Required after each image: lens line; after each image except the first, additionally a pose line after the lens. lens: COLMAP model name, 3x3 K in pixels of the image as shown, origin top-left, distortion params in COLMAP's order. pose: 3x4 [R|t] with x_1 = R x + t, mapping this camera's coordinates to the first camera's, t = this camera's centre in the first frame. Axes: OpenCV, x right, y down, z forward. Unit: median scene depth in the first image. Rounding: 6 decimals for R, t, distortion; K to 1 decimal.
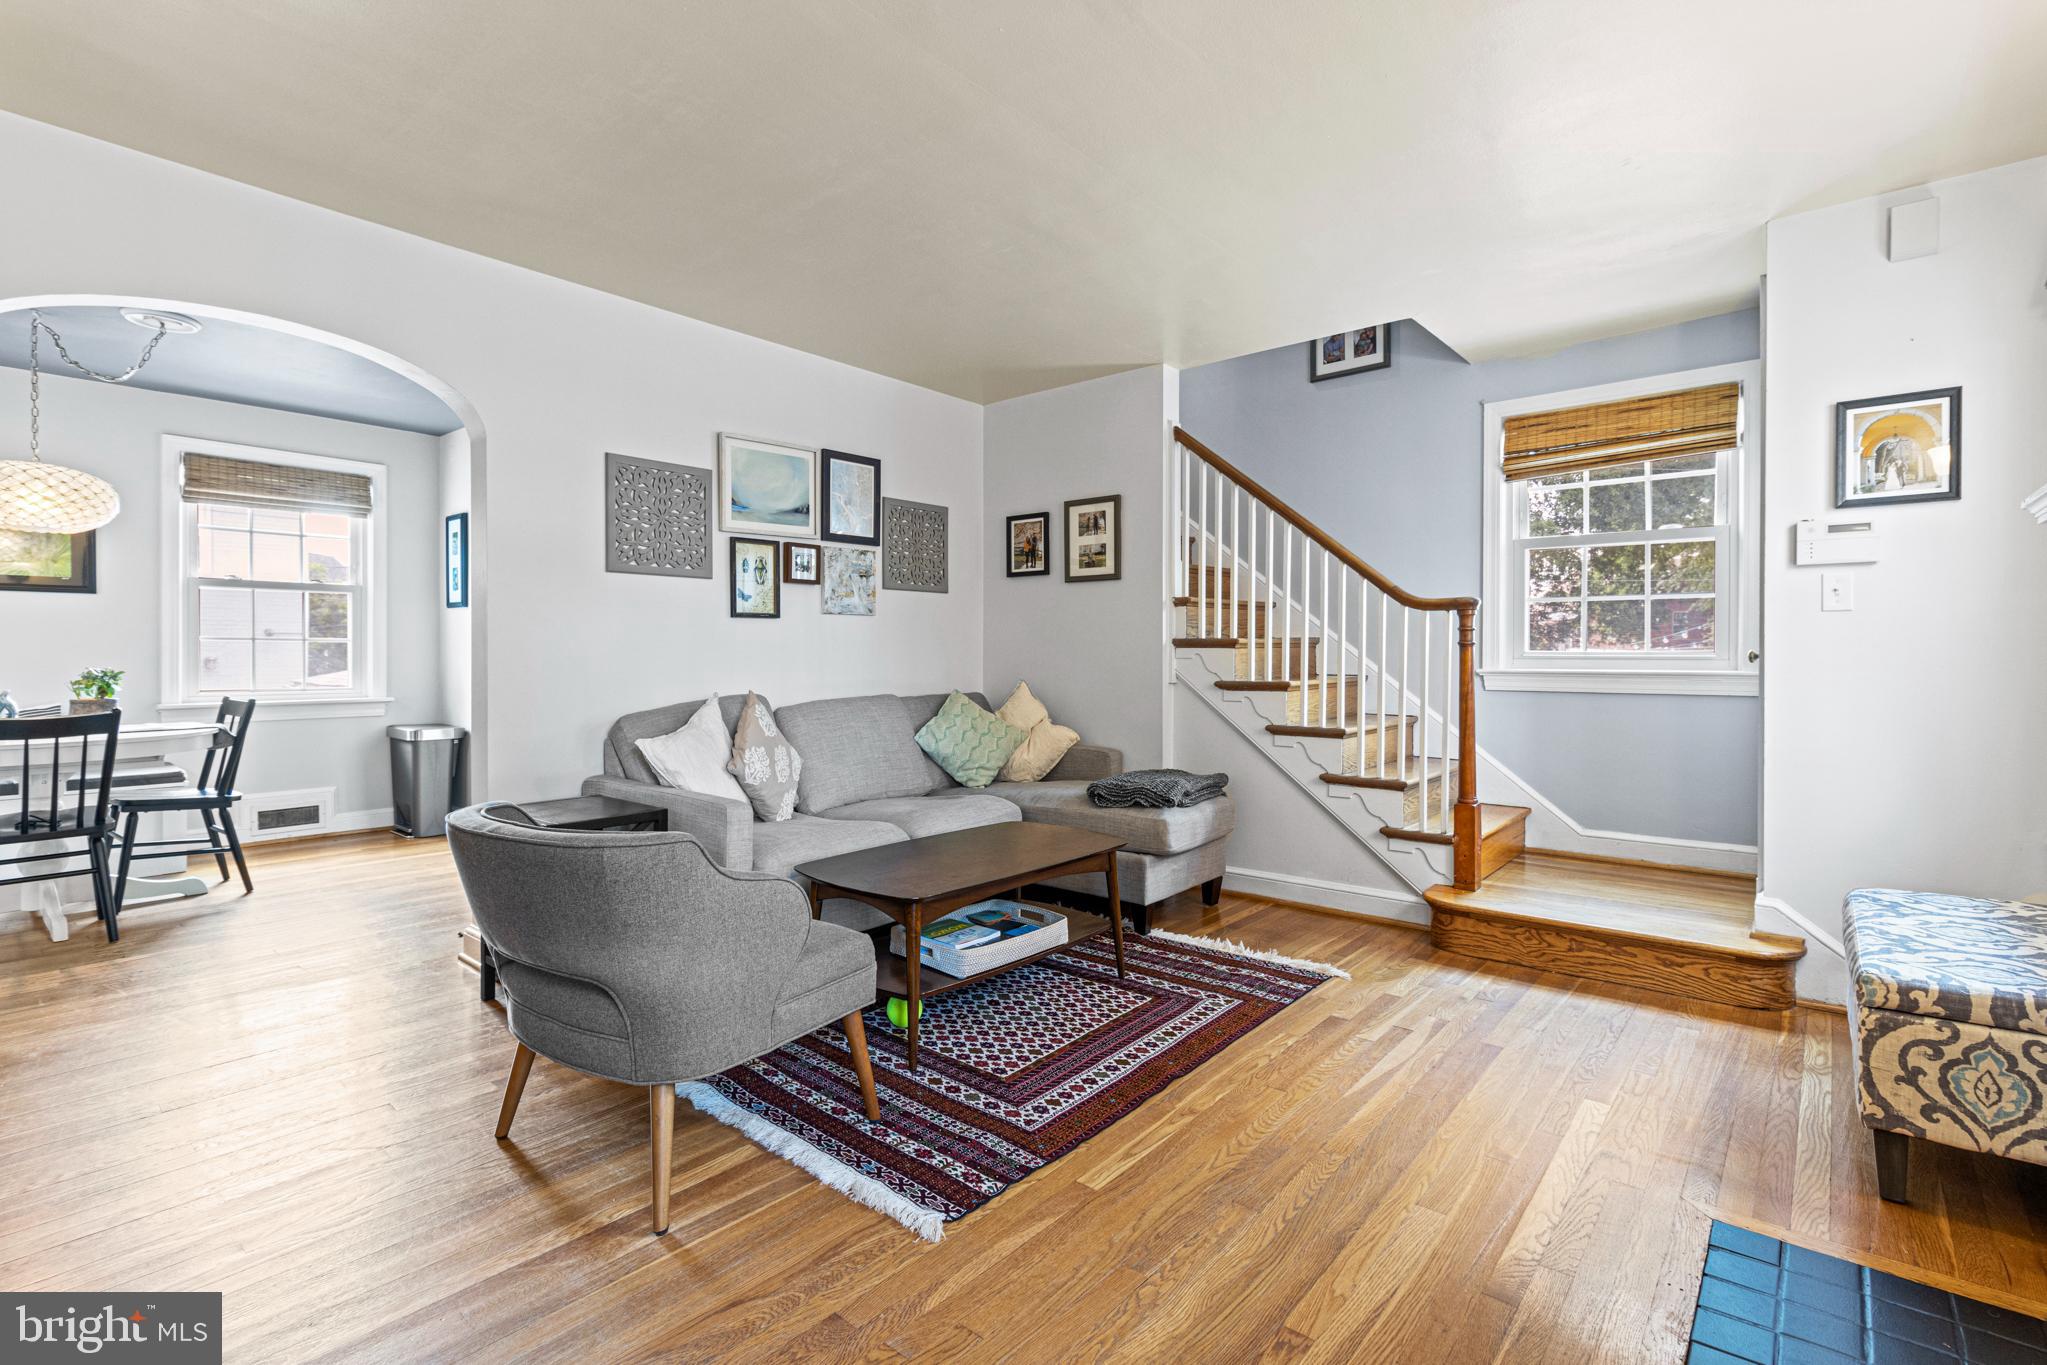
lens RADIAL K [[911.0, 0, 1033.7], [0, 911.0, 649.4], [0, 0, 1]] dist [-0.004454, -0.000100]
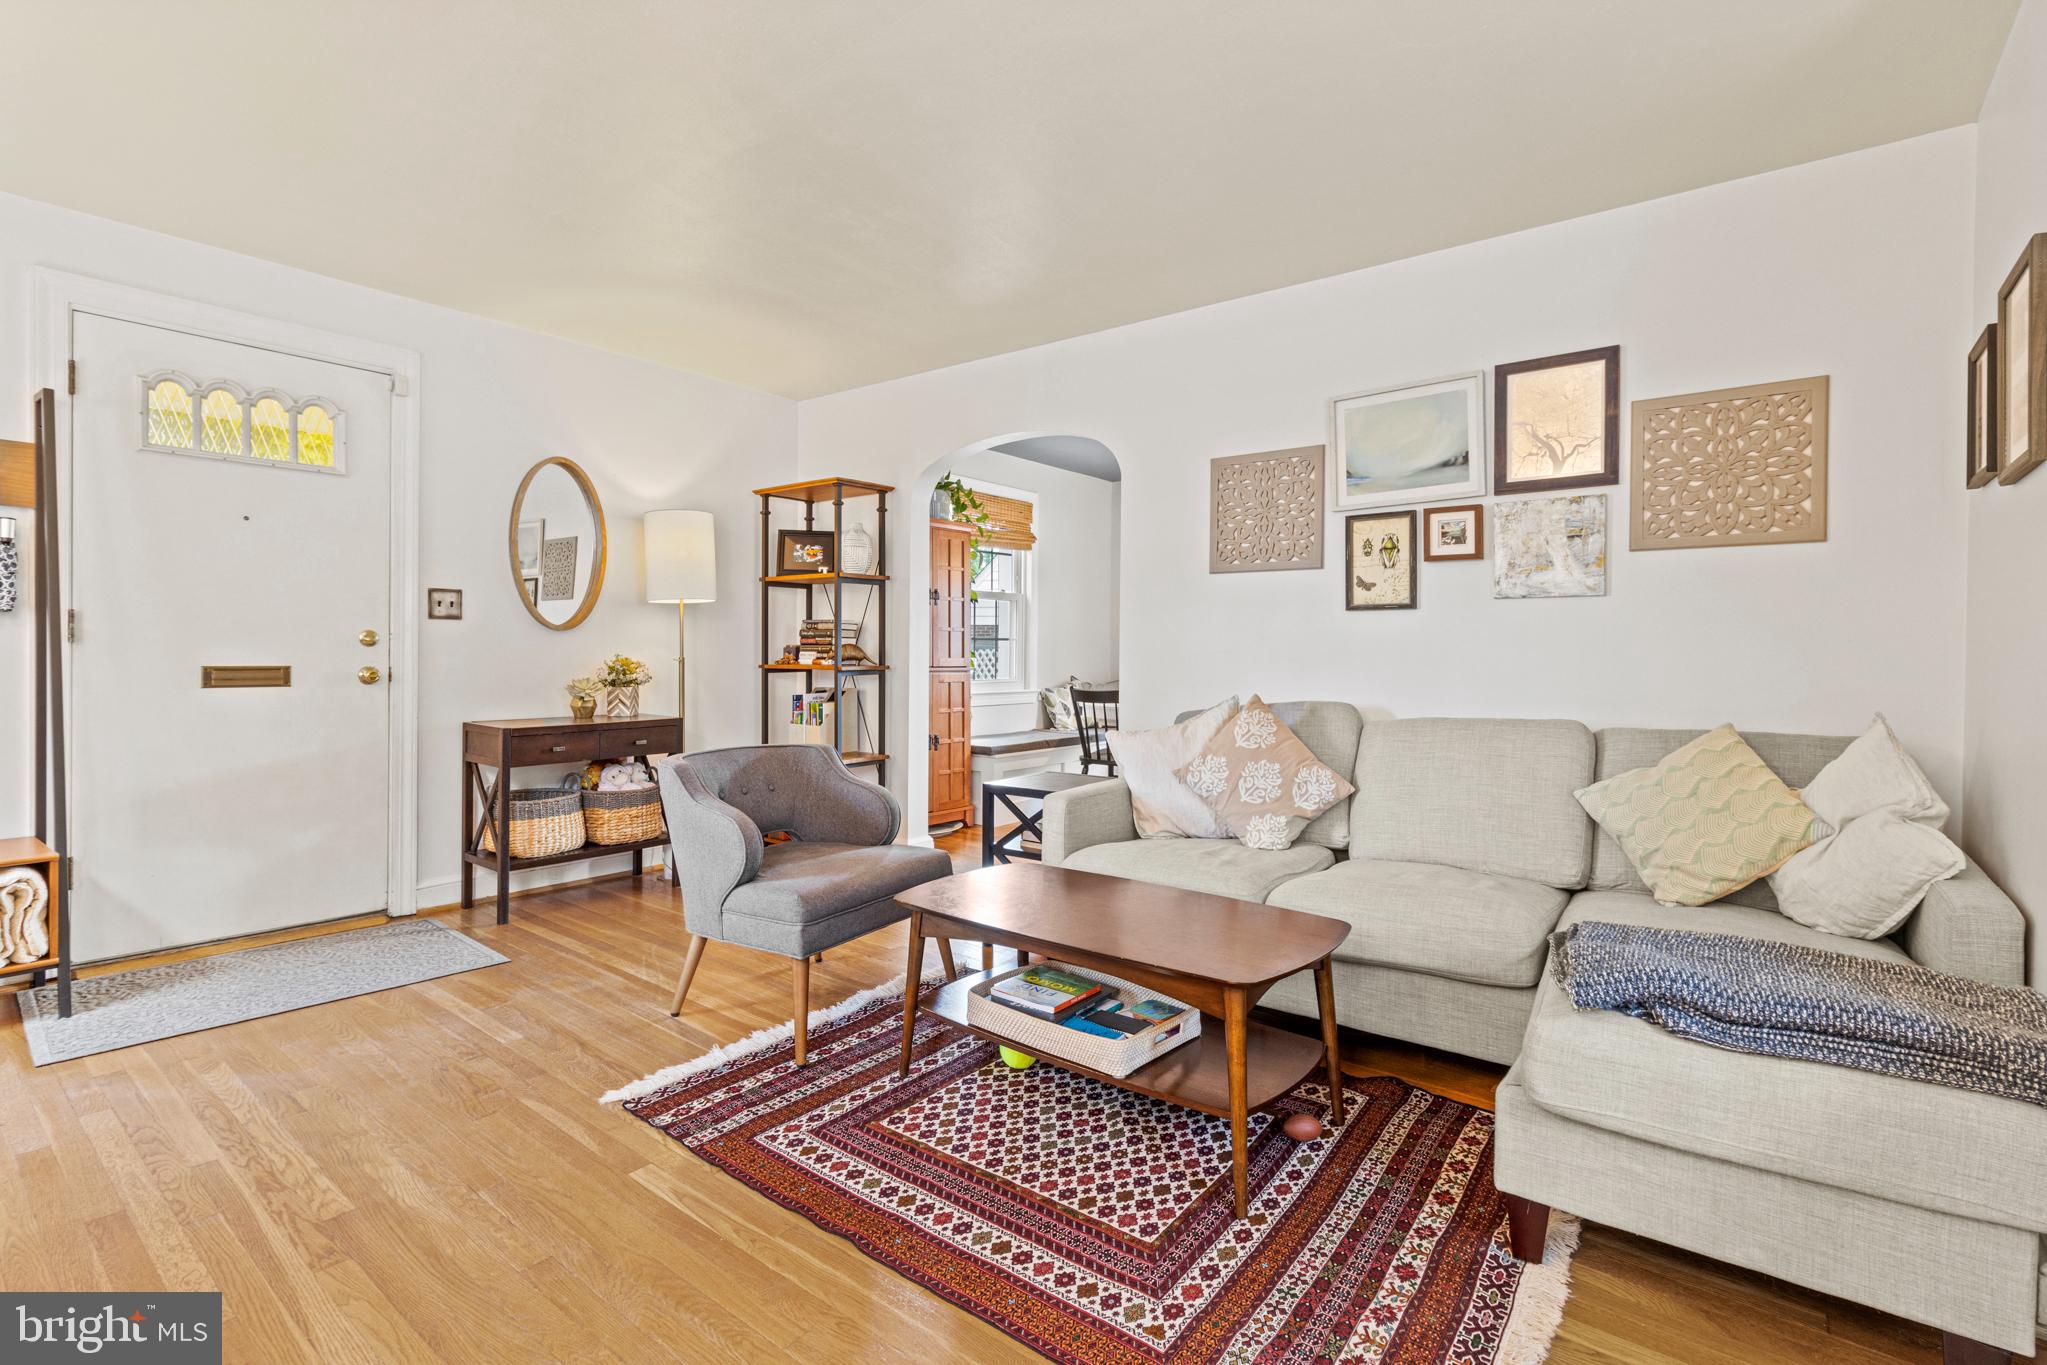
lens RADIAL K [[957.6, 0, 1017.2], [0, 957.6, 660.1], [0, 0, 1]] dist [0.003547, -0.000231]
pose [[0.041484, 0.008113, -0.999106, 0.723411], [-0.007734, 0.999940, 0.007798, 0.007531], [0.999109, 0.007404, 0.041545, 0.873061]]
